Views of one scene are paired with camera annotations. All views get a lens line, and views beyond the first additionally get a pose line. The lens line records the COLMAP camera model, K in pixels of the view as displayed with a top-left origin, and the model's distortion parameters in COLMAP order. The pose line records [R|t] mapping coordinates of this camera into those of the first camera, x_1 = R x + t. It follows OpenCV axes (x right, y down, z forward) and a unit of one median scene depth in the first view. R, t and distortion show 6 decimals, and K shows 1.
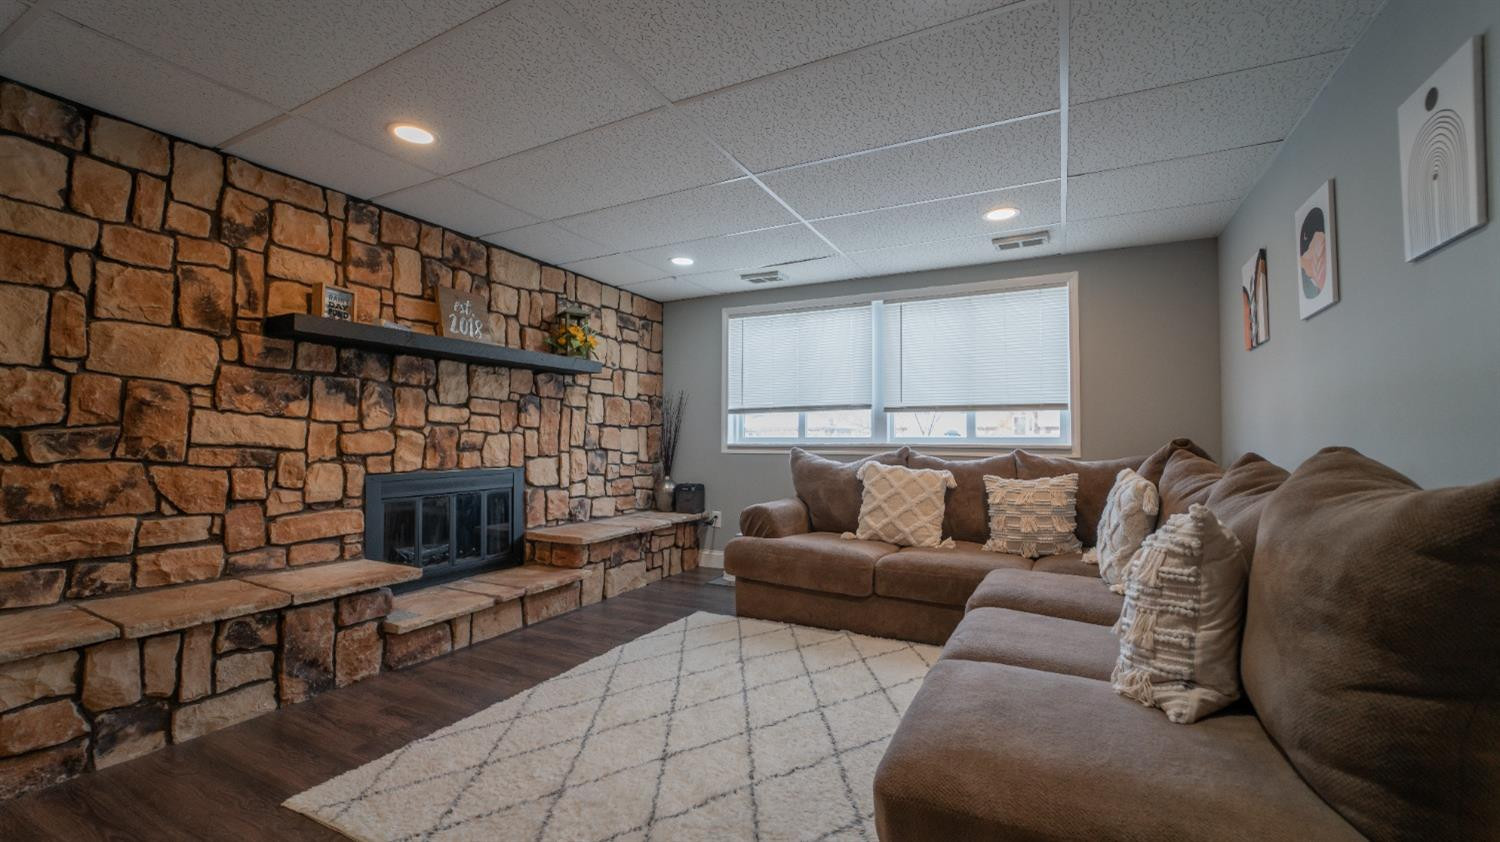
lens RADIAL K [[606.0, 0, 749.2], [0, 606.0, 424.6], [0, 0, 1]] dist [-0.021624, -0.000578]
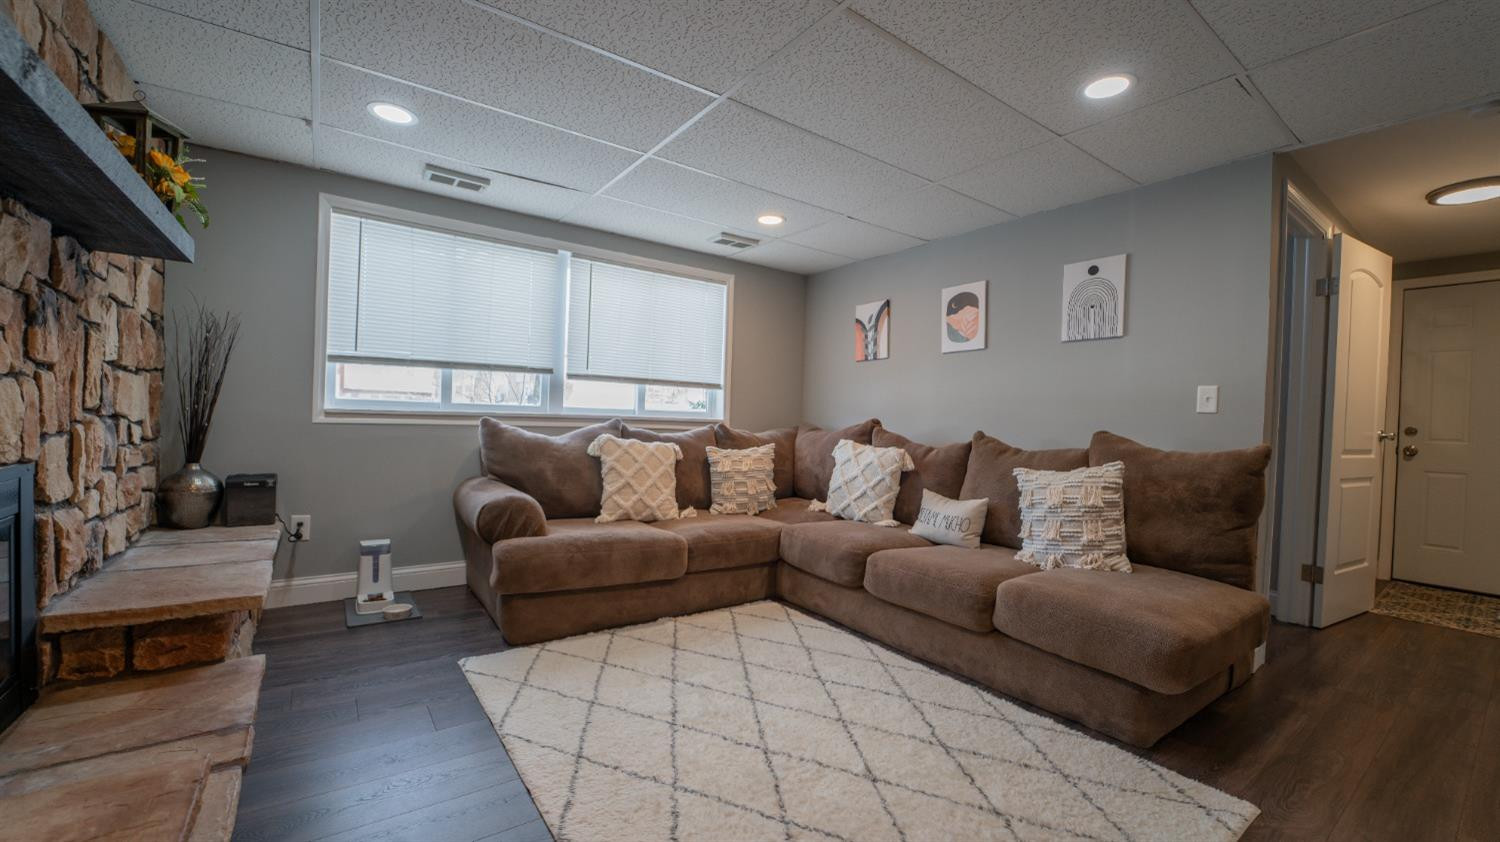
lens RADIAL K [[606.0, 0, 753.1], [0, 606.0, 423.7], [0, 0, 1]] dist [-0.021624, -0.000578]
pose [[0.449109, 0.002424, 0.893474, -0.530609], [-0.055165, 0.998164, 0.025021, 0.009587], [-0.891772, -0.060526, 0.448418, 0.414117]]
